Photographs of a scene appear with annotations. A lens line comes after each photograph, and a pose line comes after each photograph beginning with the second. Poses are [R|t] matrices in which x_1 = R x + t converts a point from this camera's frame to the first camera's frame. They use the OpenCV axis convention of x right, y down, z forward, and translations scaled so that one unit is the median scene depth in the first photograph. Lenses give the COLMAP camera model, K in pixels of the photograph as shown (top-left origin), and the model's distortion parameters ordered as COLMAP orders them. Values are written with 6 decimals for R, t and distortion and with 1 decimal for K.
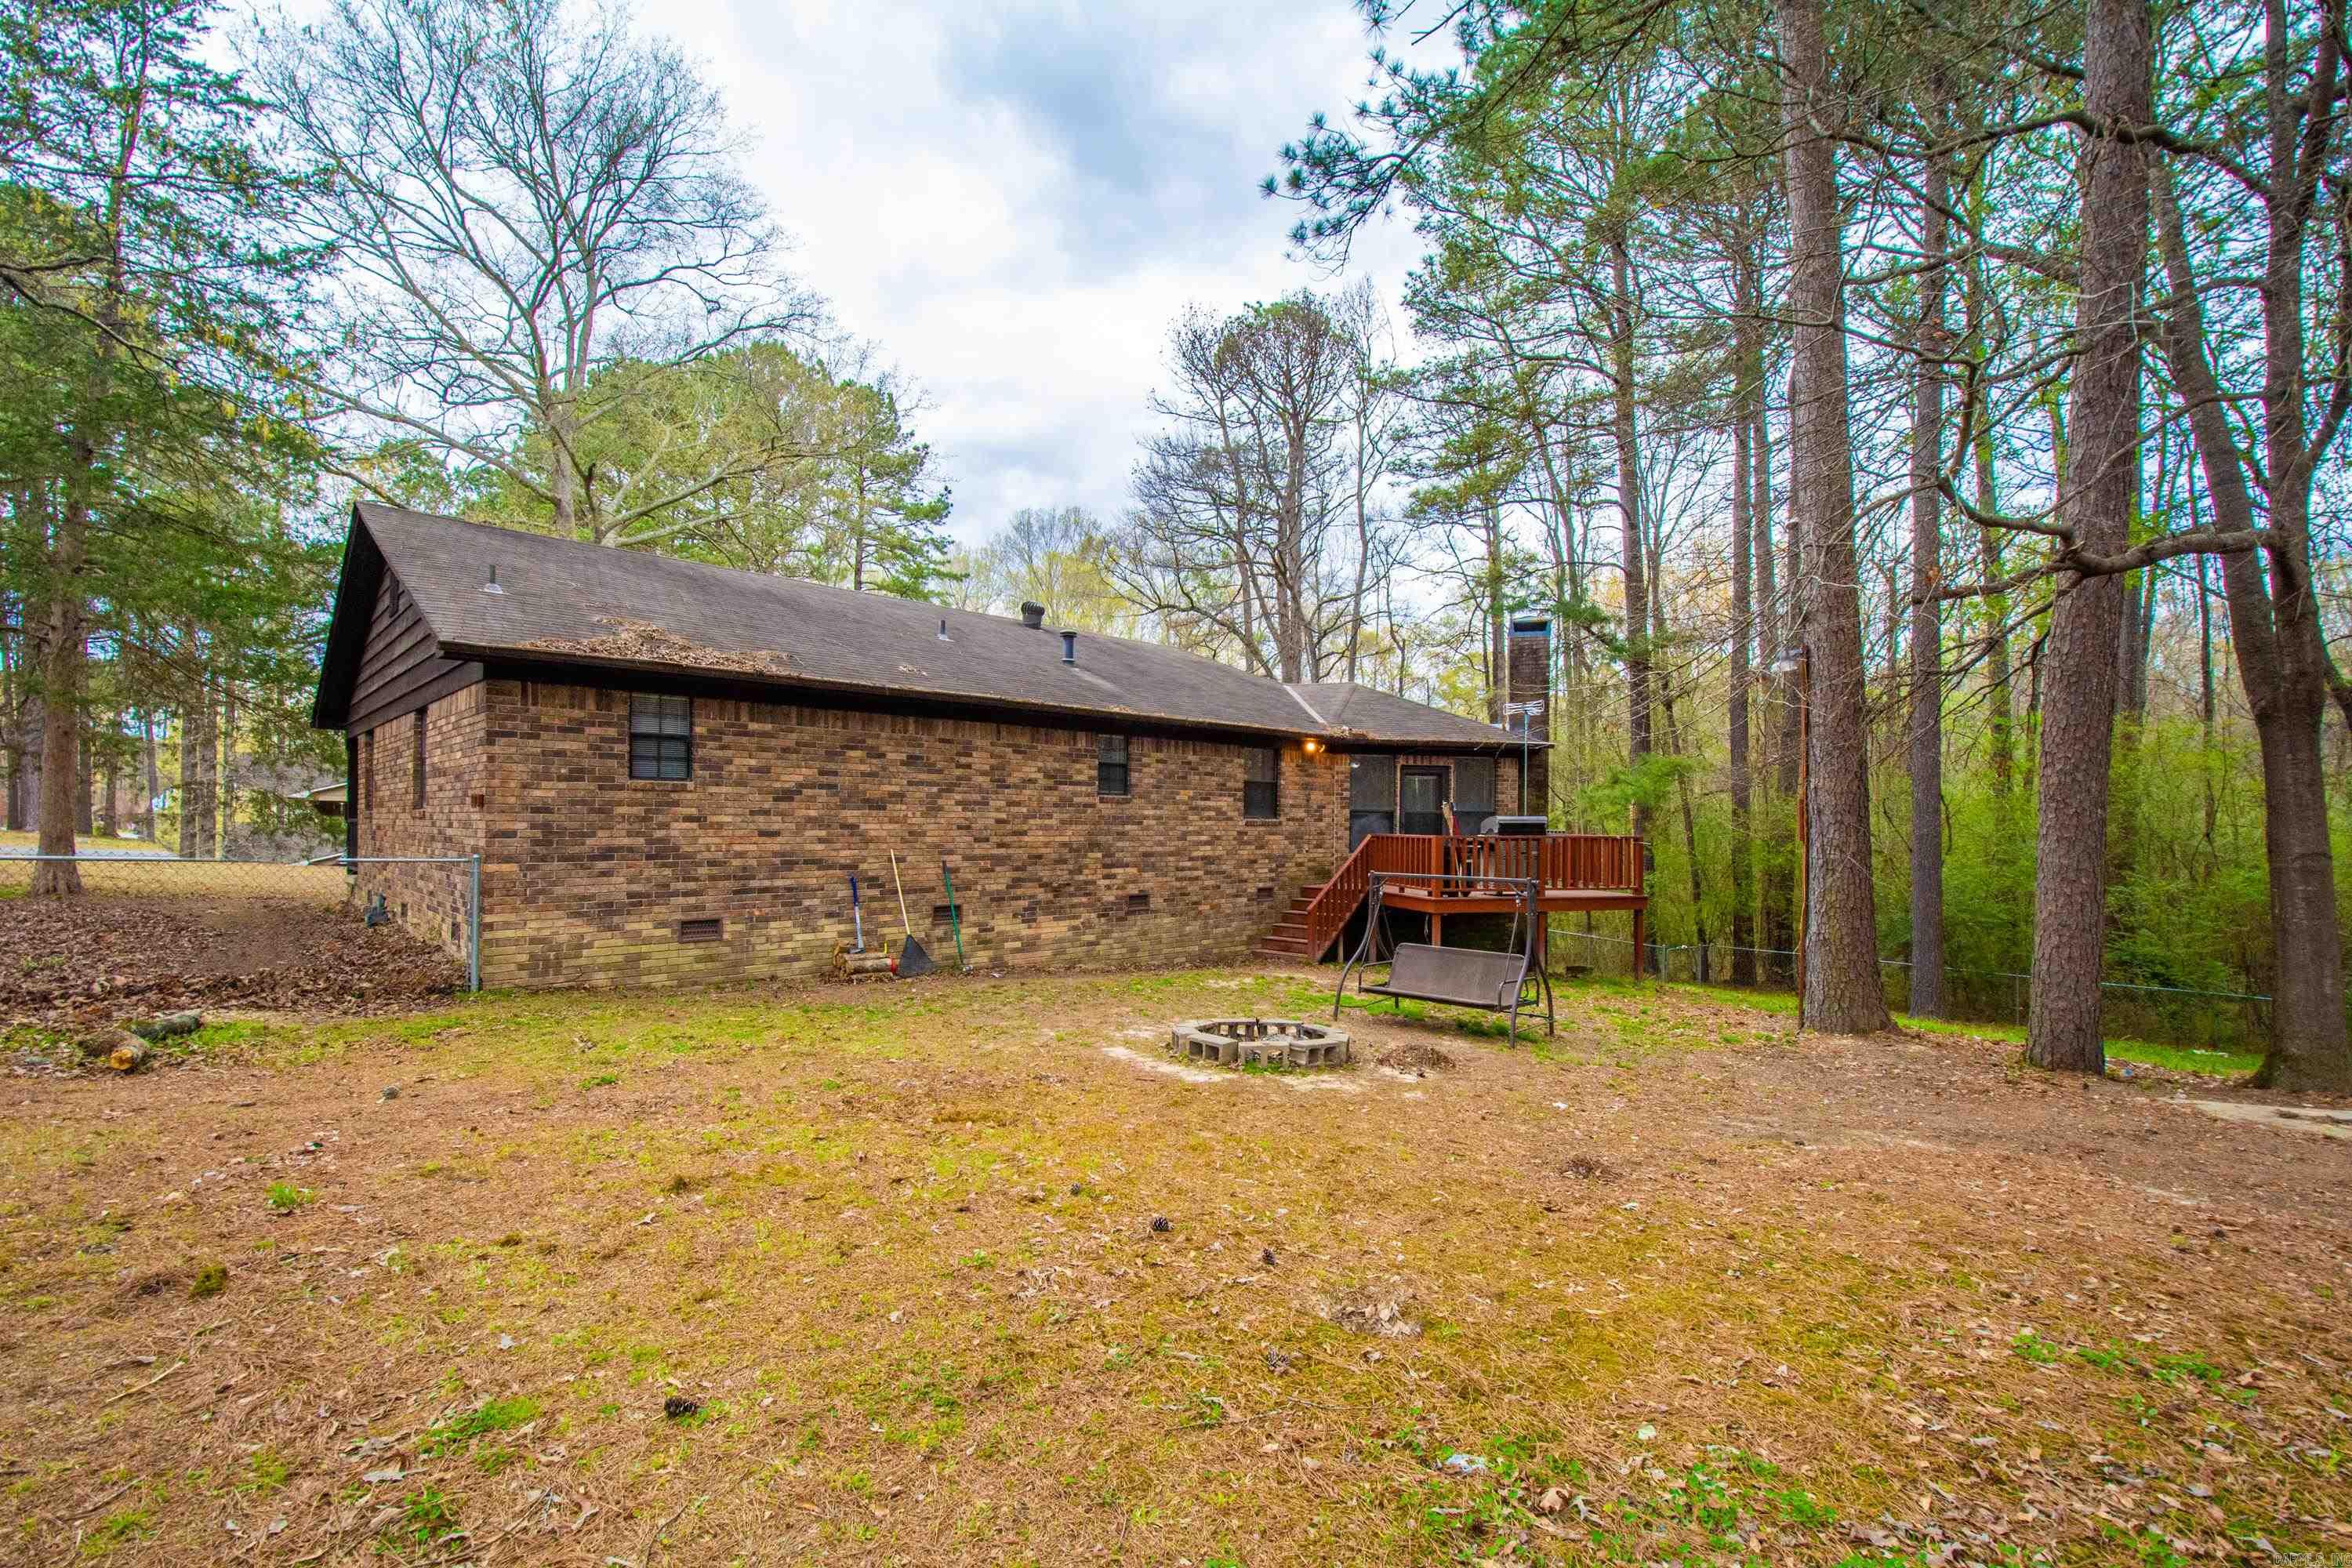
lens RADIAL K [[1036.8, 0, 1191.5], [0, 1036.8, 819.5], [0, 0, 1]] dist [0.018417, -0.004752]
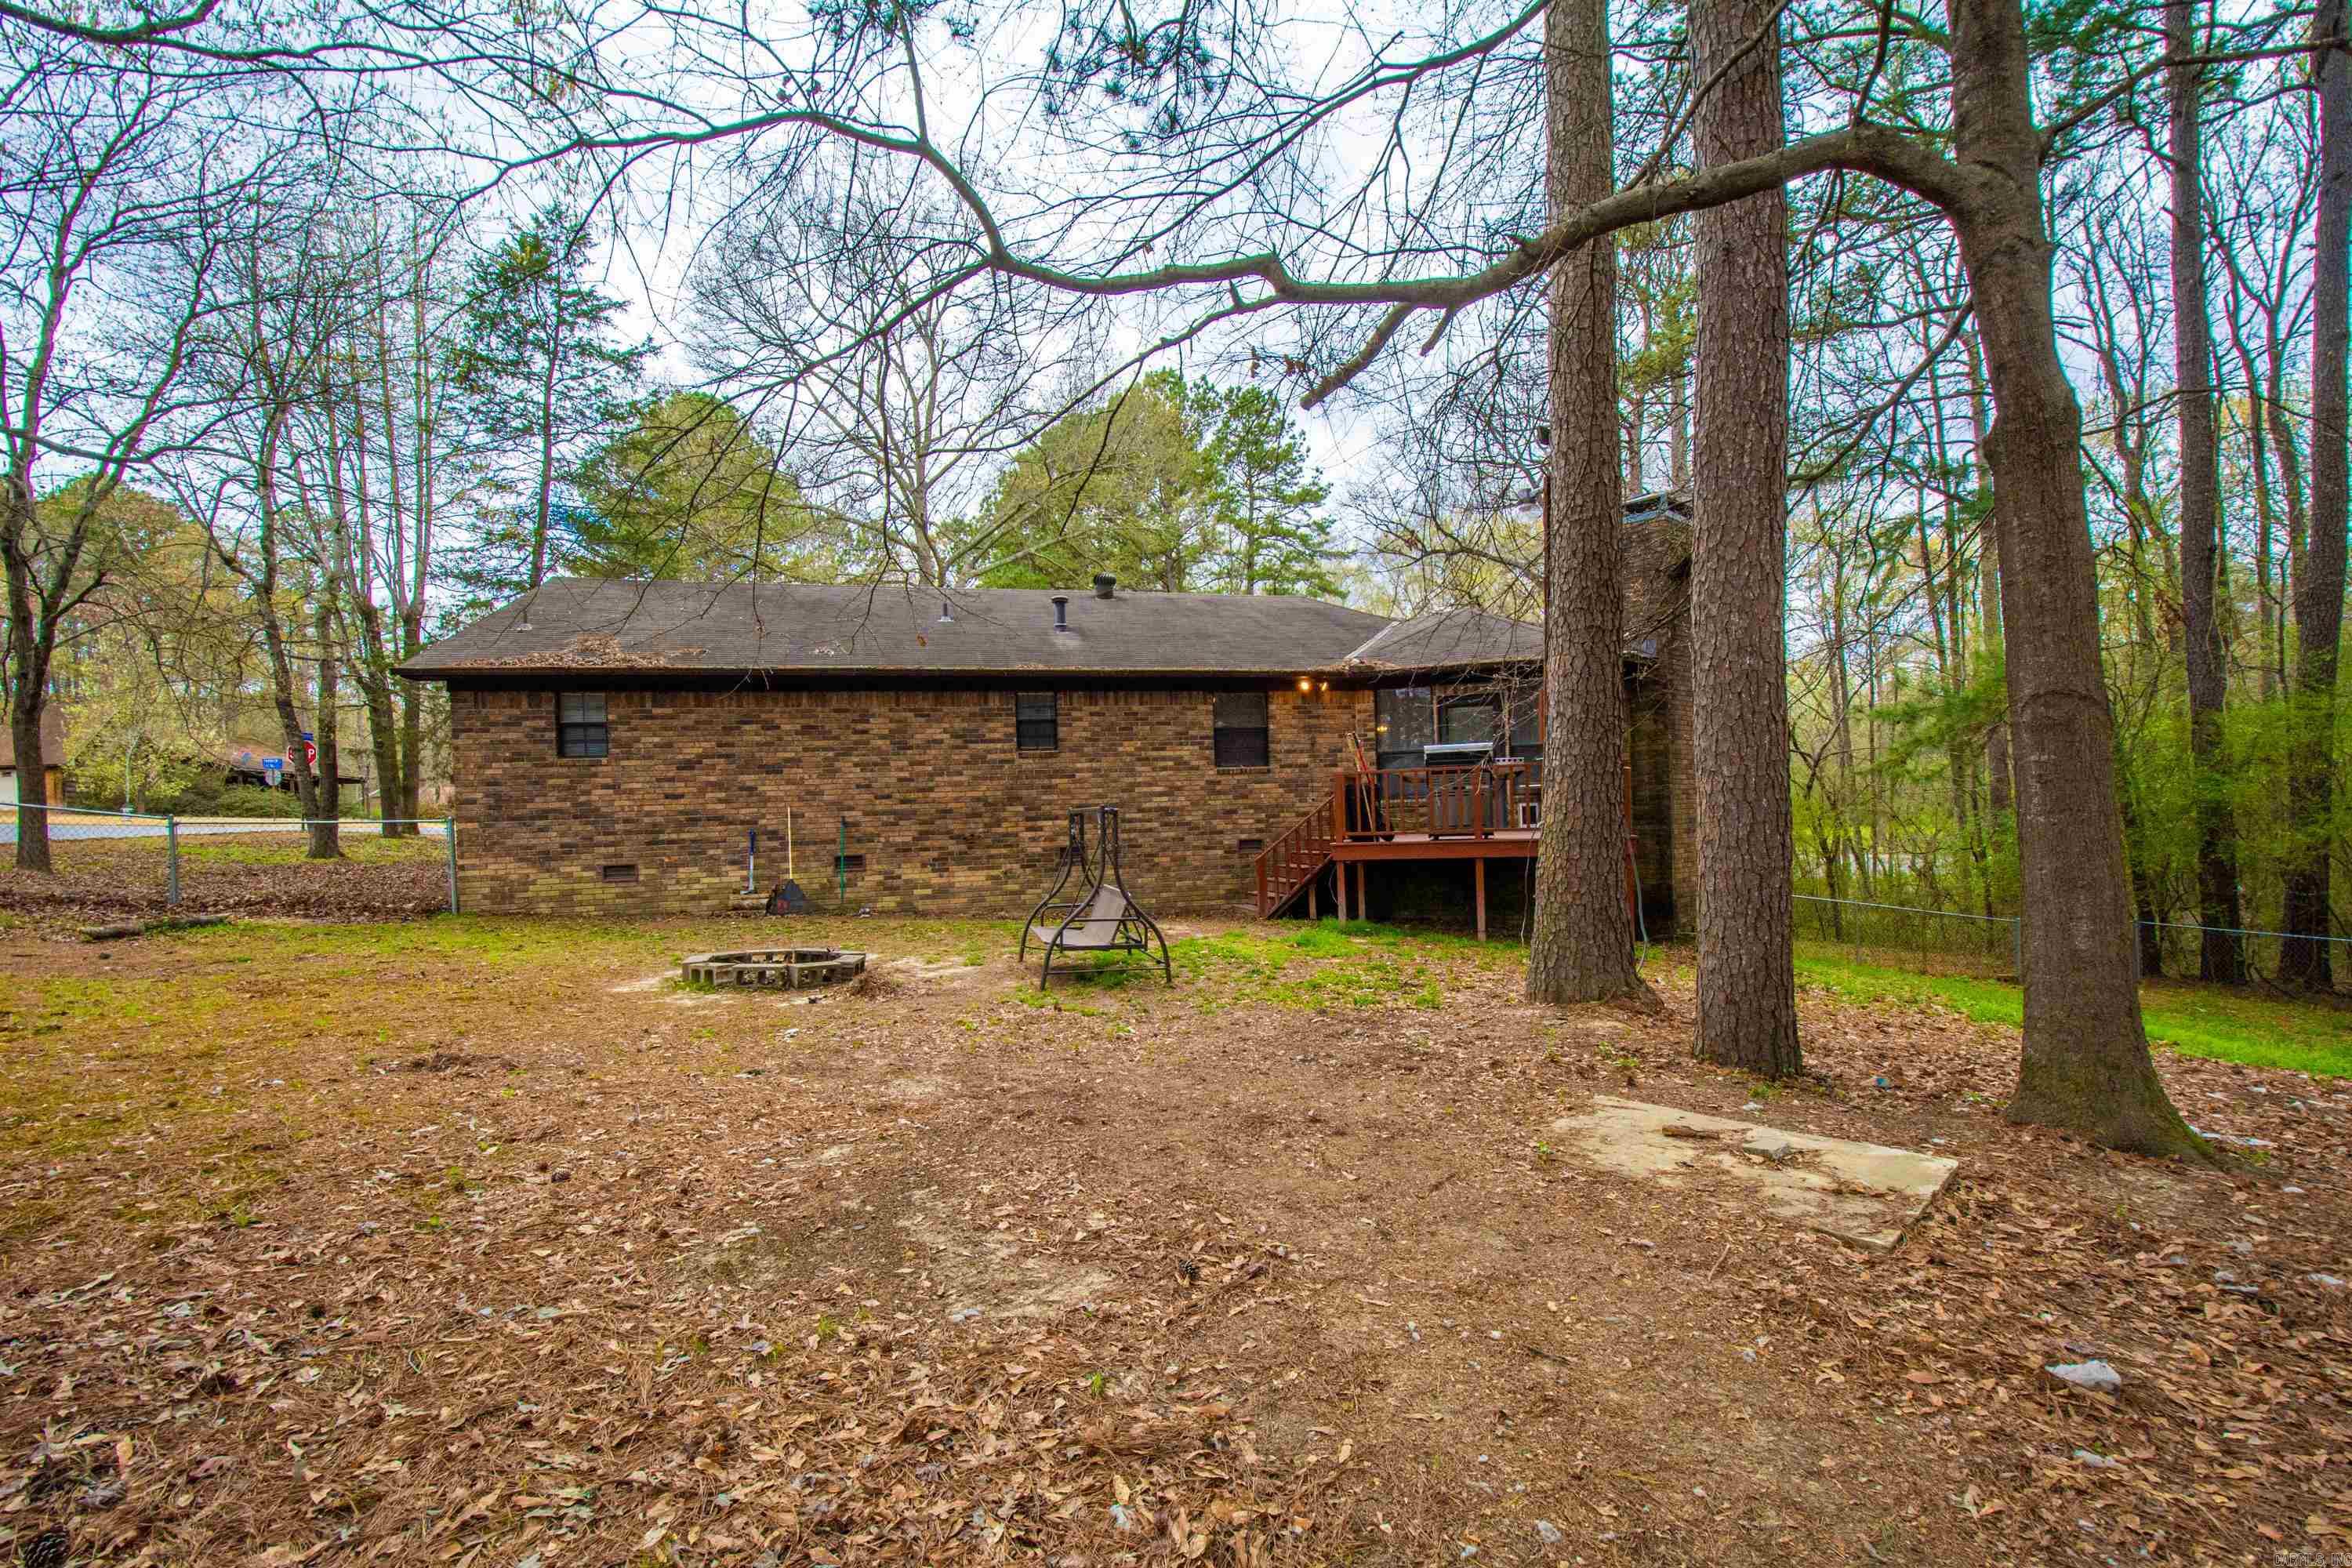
lens RADIAL K [[1036.8, 0, 1191.5], [0, 1036.8, 819.5], [0, 0, 1]] dist [0.018417, -0.004752]
pose [[0.866355, -0.034326, -0.498248, 0.617915], [0.042579, 0.999080, 0.005207, 0.050418], [0.497611, -0.025726, 0.867019, 0.189008]]
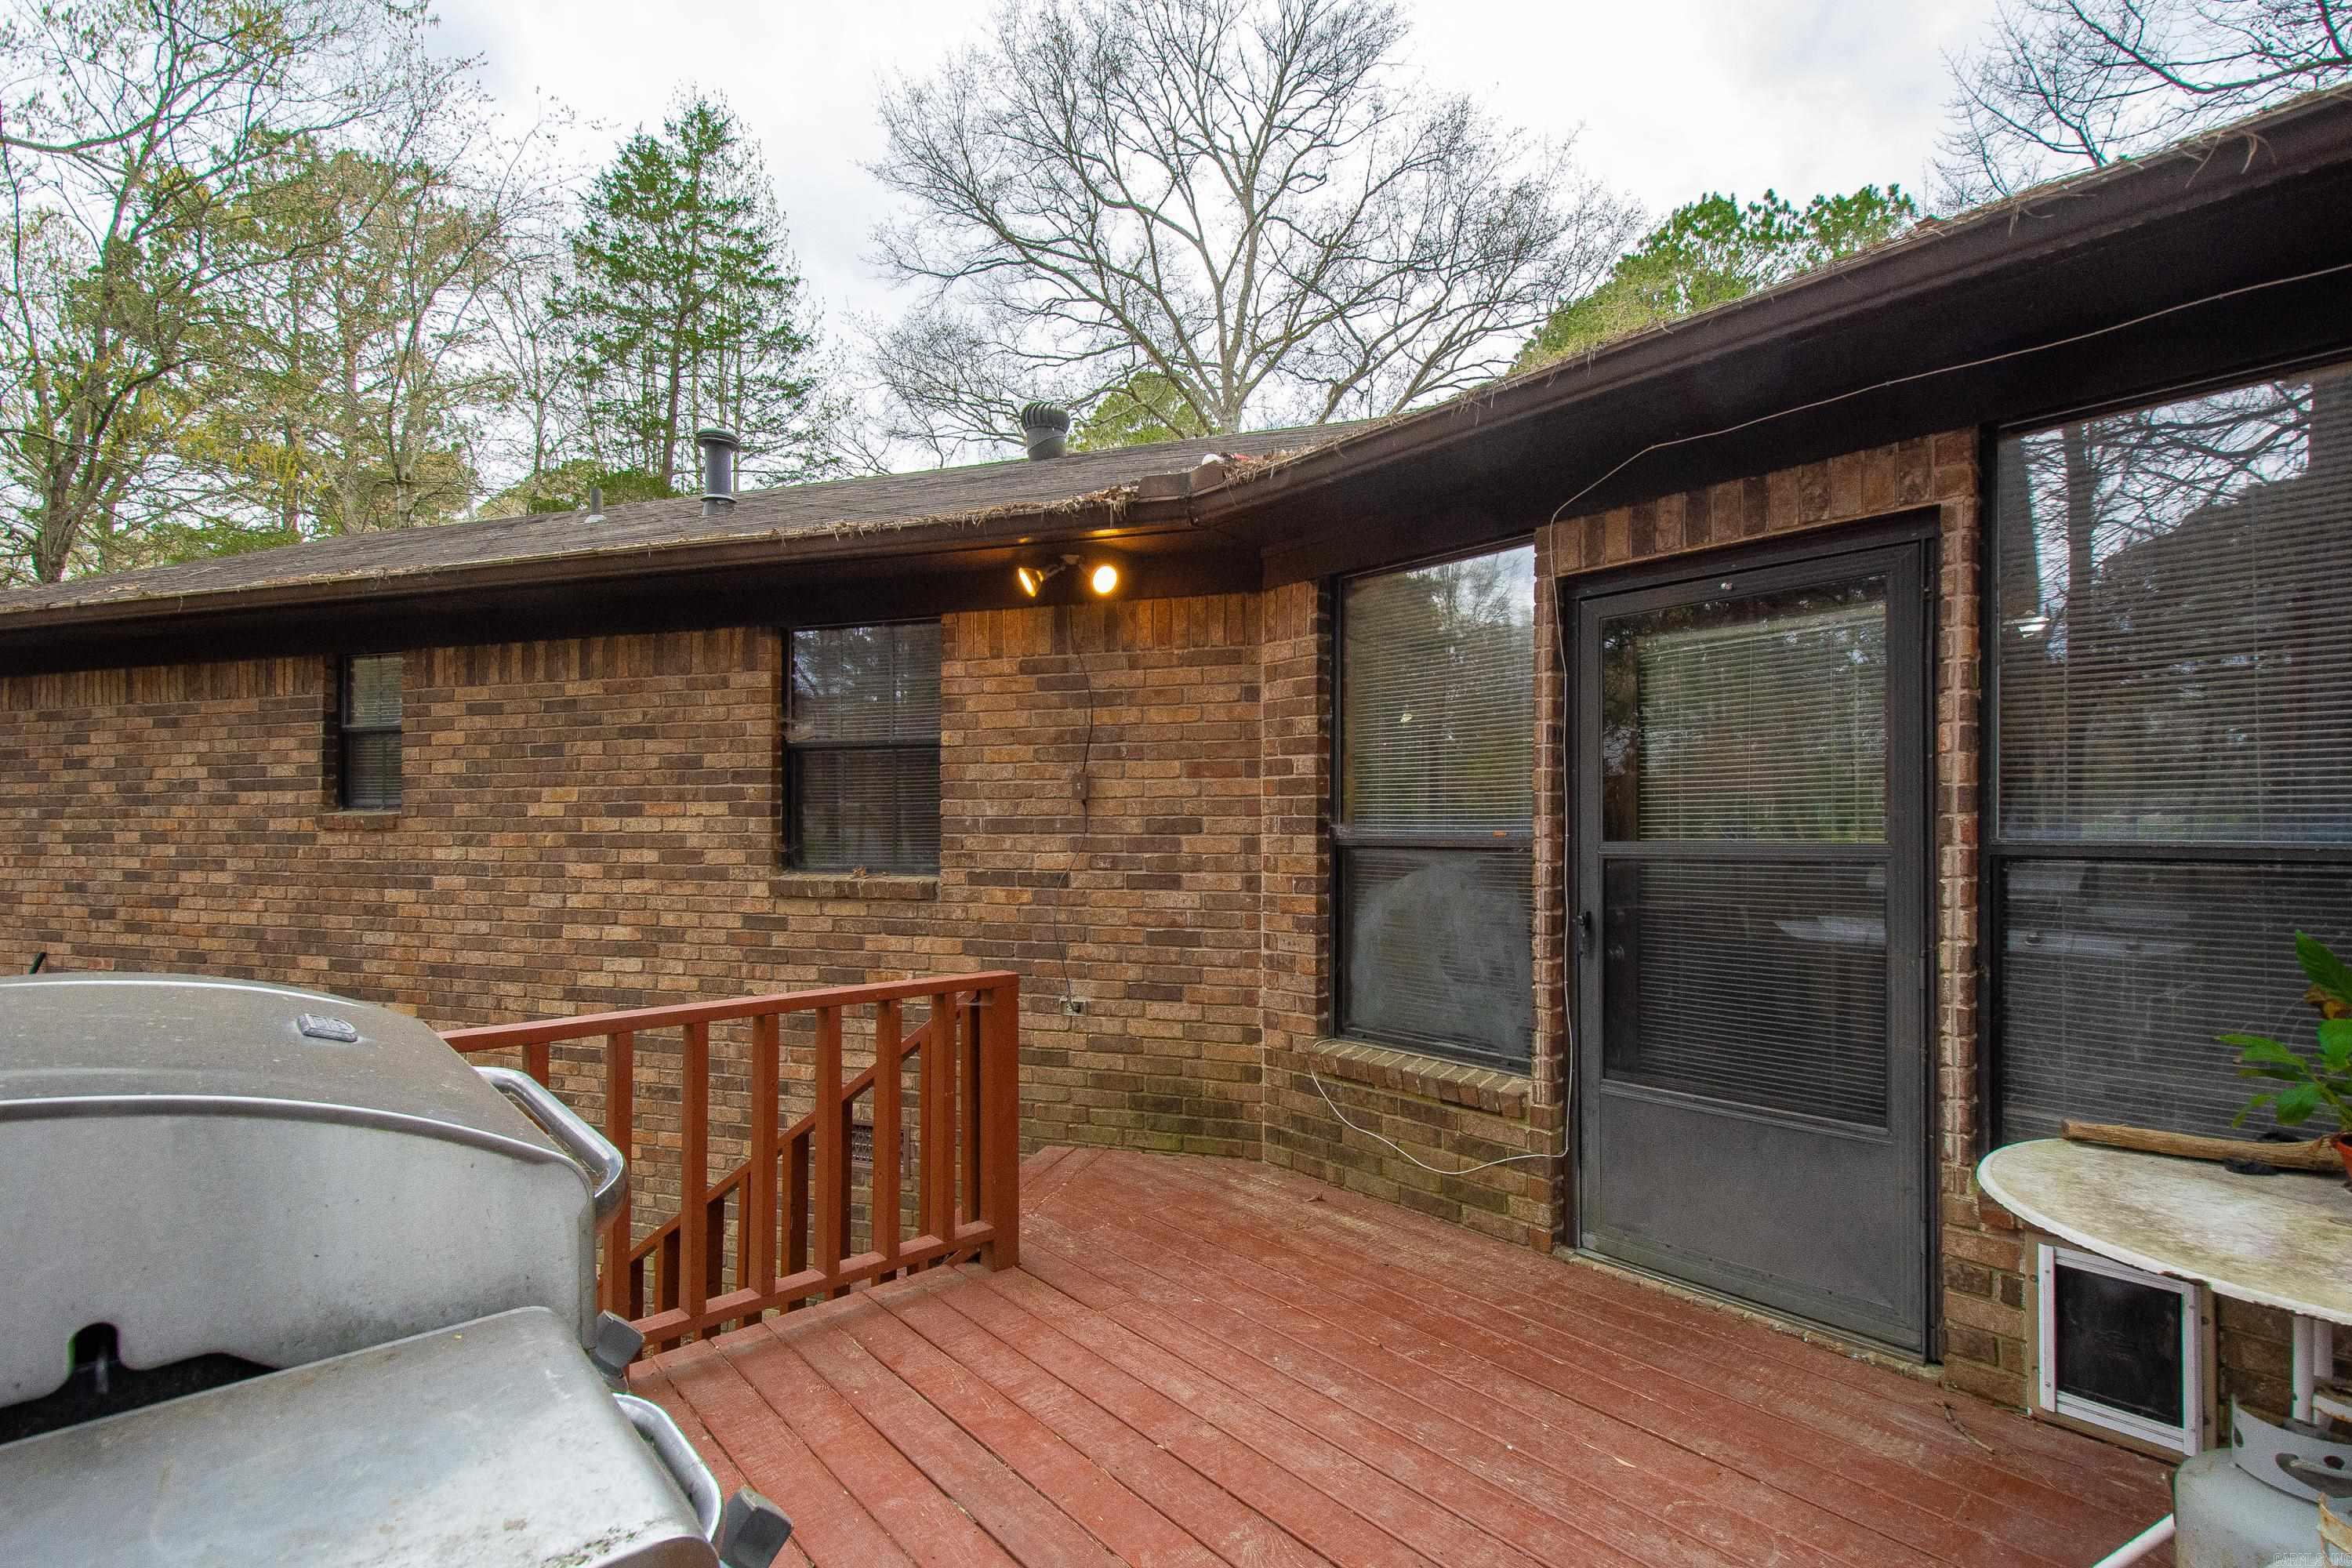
lens RADIAL K [[1036.8, 0, 1191.5], [0, 1036.8, 819.5], [0, 0, 1]] dist [0.018417, -0.004752]
pose [[0.458841, -0.002833, -0.888514, 0.446283], [0.011612, 0.999929, 0.002809, -0.019001], [0.888443, -0.011606, 0.458841, 1.180844]]
